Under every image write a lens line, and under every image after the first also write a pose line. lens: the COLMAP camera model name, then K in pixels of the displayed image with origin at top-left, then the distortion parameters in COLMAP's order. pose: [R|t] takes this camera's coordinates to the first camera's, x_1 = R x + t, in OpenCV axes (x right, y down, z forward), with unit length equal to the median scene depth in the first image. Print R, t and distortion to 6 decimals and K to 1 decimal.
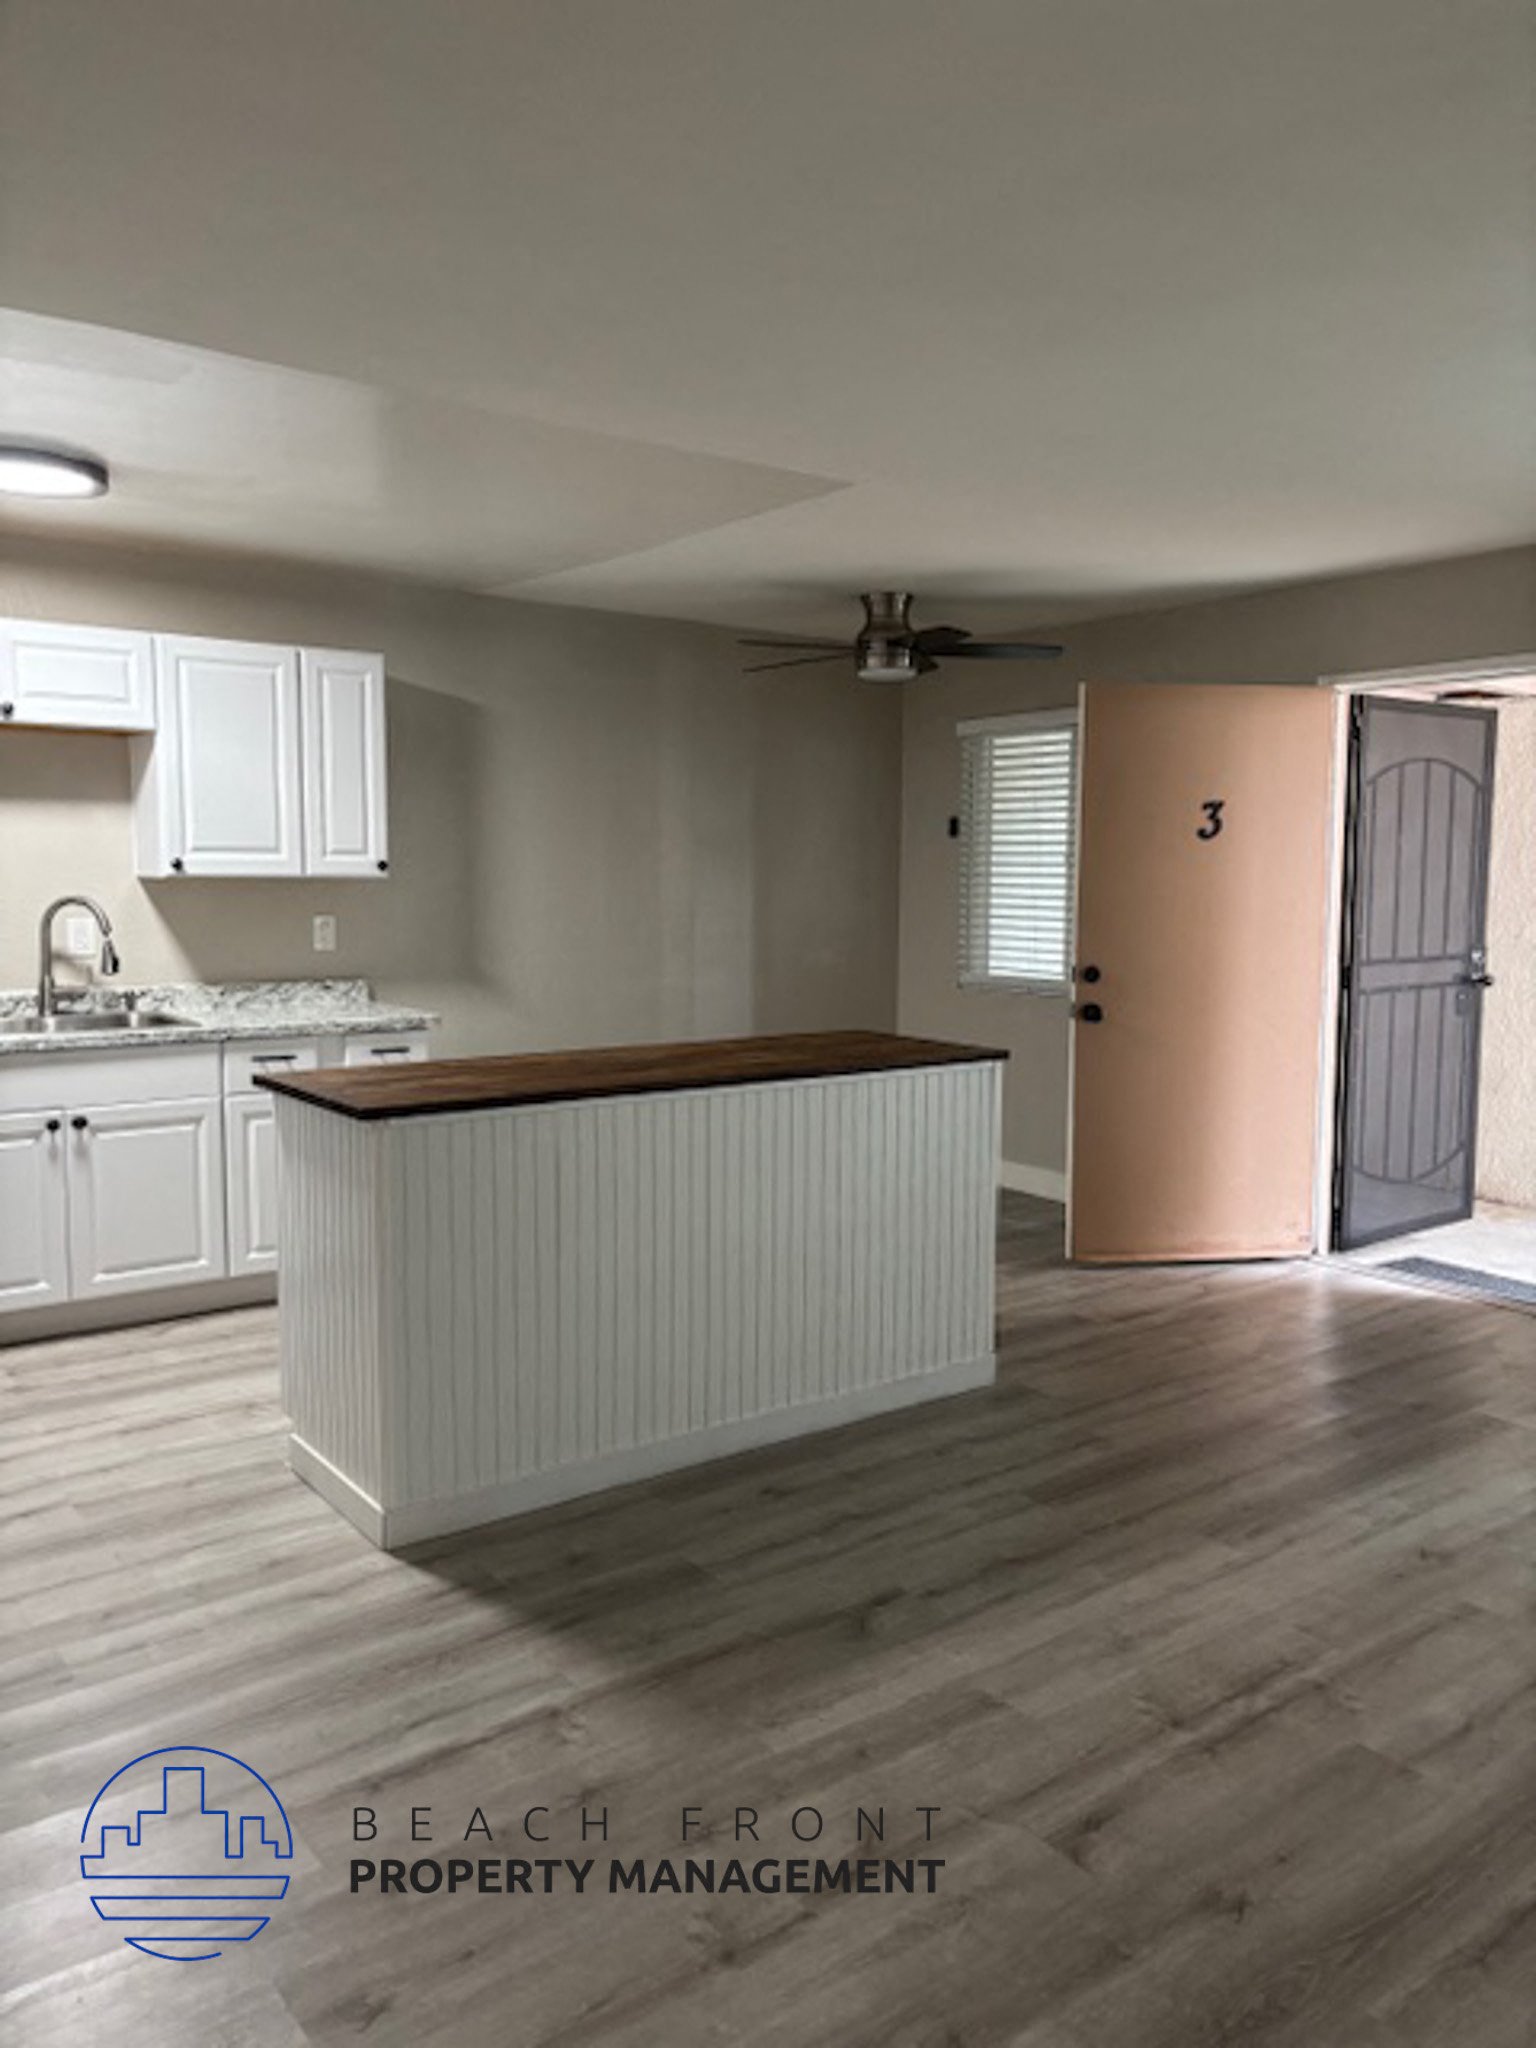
lens RADIAL K [[1545.4, 0, 774.0], [0, 1545.4, 1024.5], [0, 0, 1]] dist [0.021307, -0.006290]
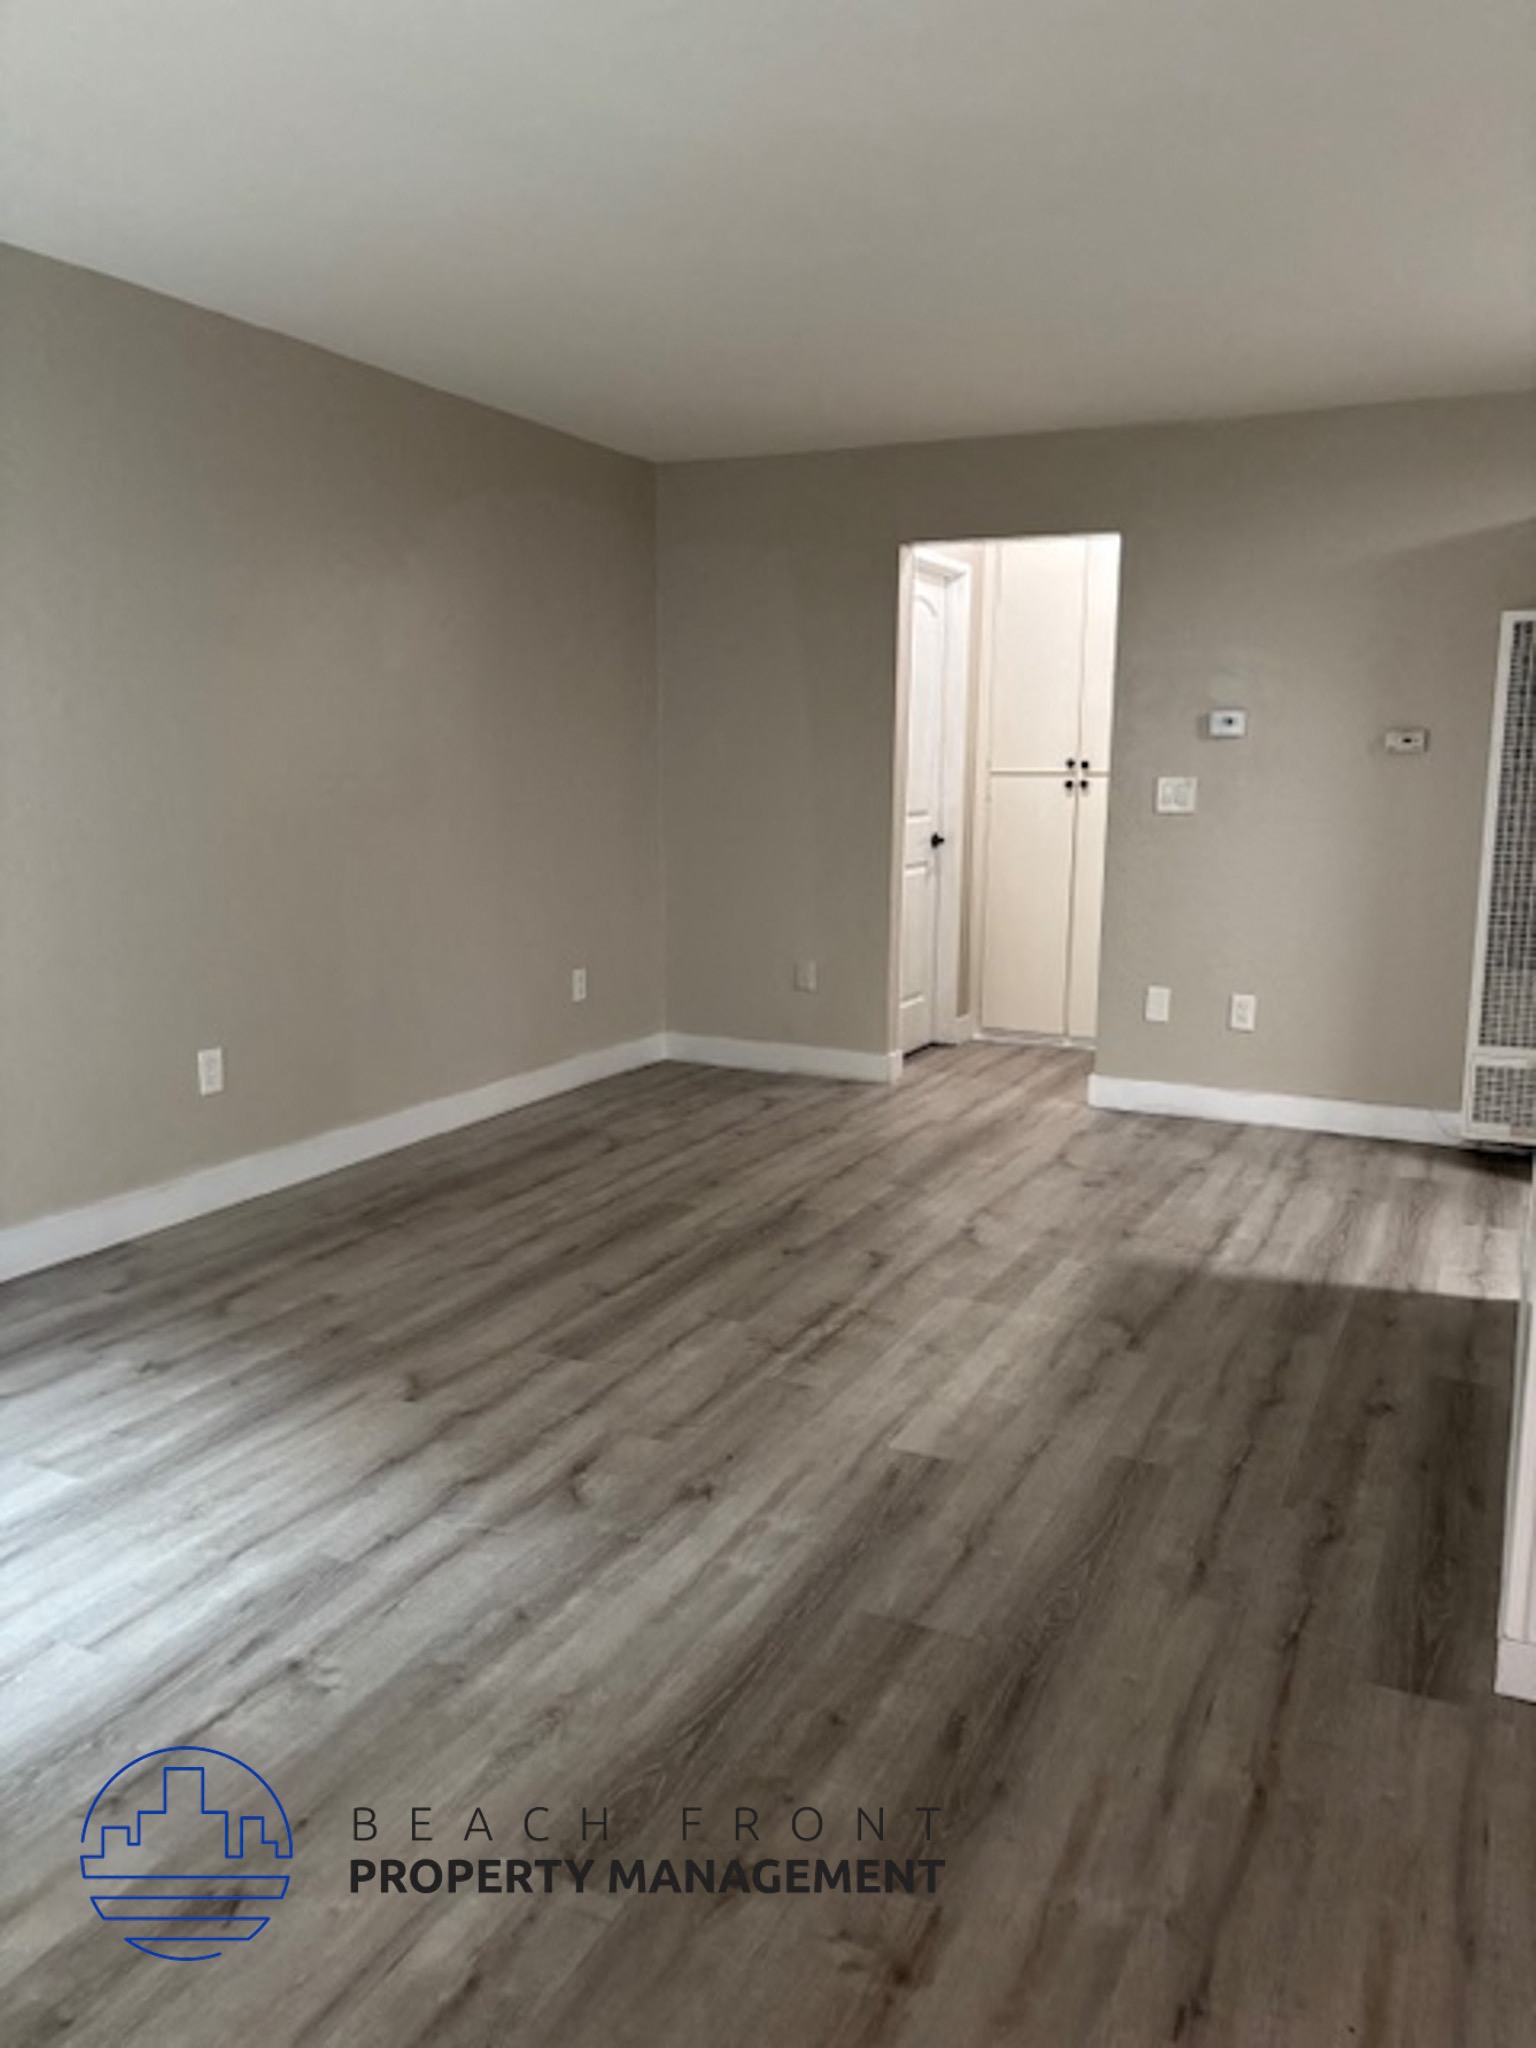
lens RADIAL K [[1534.7, 0, 774.8], [0, 1534.7, 1022.4], [0, 0, 1]] dist [0.020036, -0.003225]
pose [[-0.896632, 0.063819, -0.438154, 0.602153], [-0.056764, 0.964825, 0.256691, -0.103109], [0.439123, 0.255029, -0.861470, 1.367849]]
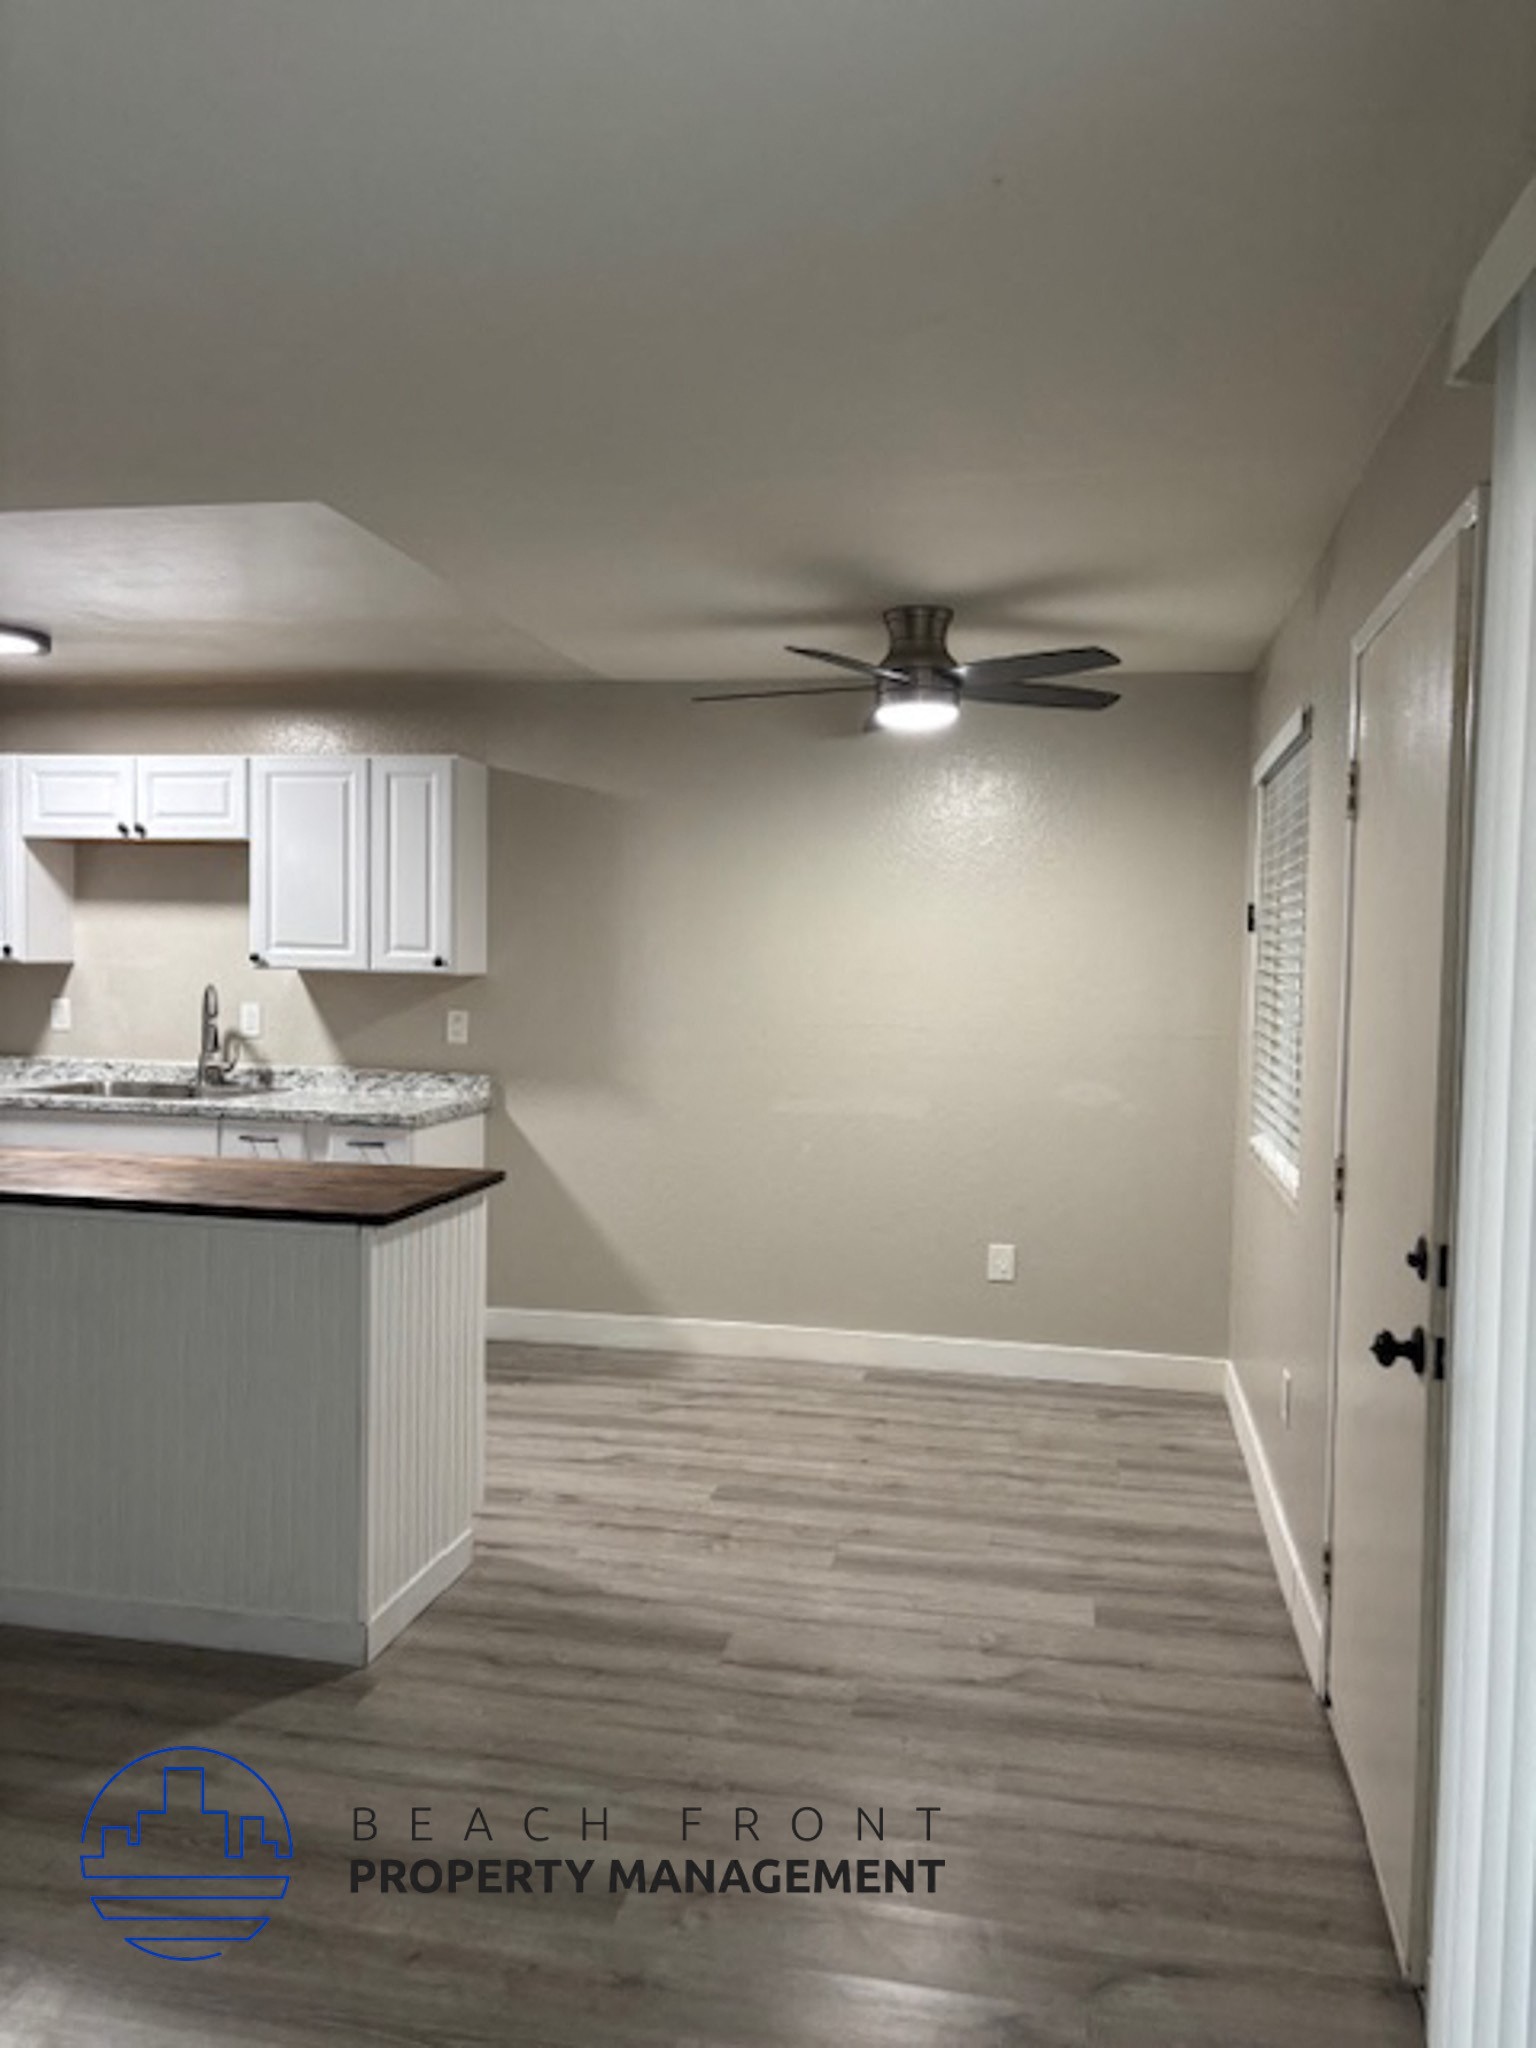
lens RADIAL K [[1545.4, 0, 774.0], [0, 1545.4, 1024.5], [0, 0, 1]] dist [0.021307, -0.006290]
pose [[0.661763, 0.042224, -0.748523, 0.867477], [-0.092718, 0.995357, -0.025823, -0.075924], [0.743958, 0.086491, 0.662605, 0.674953]]
